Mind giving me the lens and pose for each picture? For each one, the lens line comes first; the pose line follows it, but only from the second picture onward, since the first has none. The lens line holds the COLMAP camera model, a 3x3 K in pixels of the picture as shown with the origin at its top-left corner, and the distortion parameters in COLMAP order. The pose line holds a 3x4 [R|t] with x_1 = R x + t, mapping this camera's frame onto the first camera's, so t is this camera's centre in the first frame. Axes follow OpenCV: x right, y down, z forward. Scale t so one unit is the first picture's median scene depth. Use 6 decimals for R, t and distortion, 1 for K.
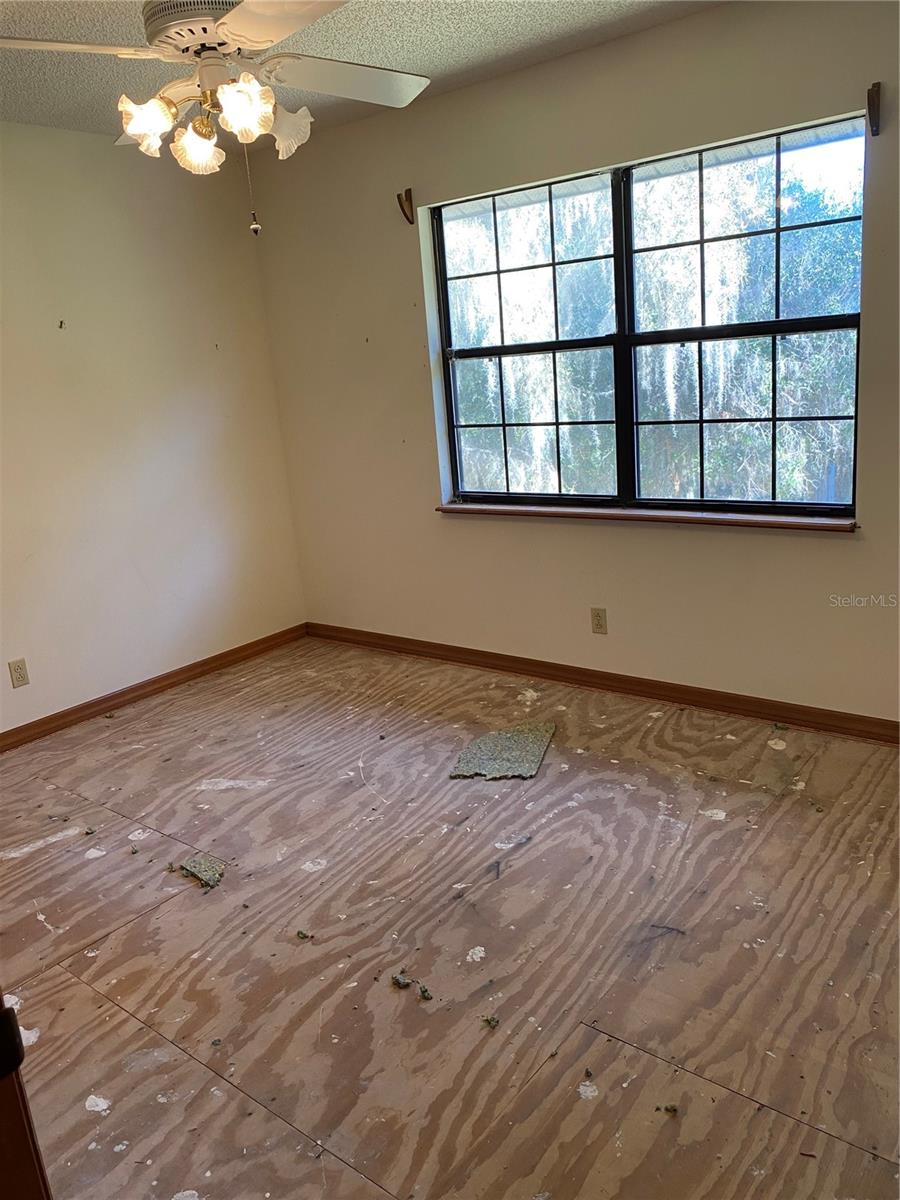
lens RADIAL K [[916.5, 0, 450.0], [0, 916.5, 600.0], [0, 0, 1]] dist [0.039512, -0.053592]
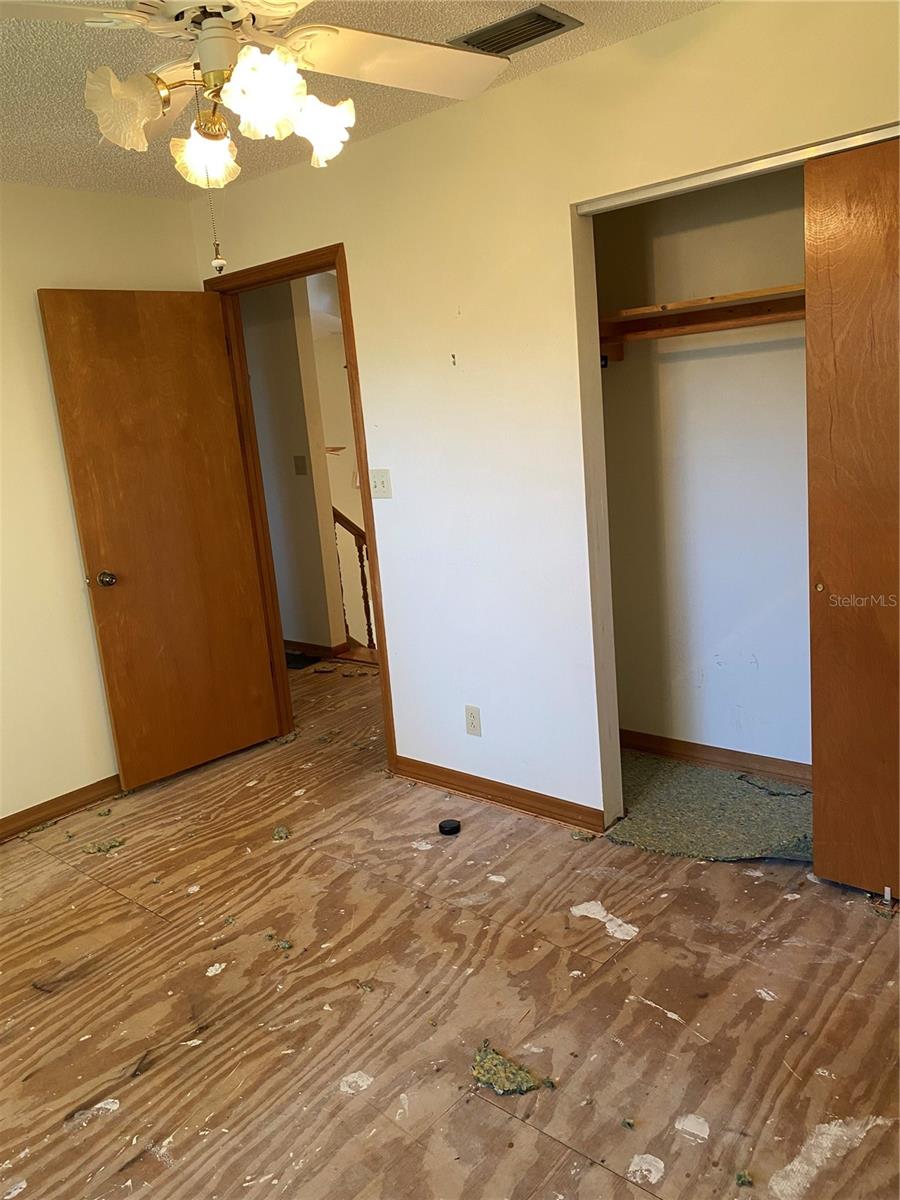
lens RADIAL K [[916.5, 0, 450.0], [0, 916.5, 600.0], [0, 0, 1]] dist [0.039512, -0.053592]
pose [[-0.983261, 0.162477, 0.082453, -0.411396], [0.182201, 0.875700, 0.447160, -0.457297], [0.000449, 0.454698, -0.890645, 1.749754]]
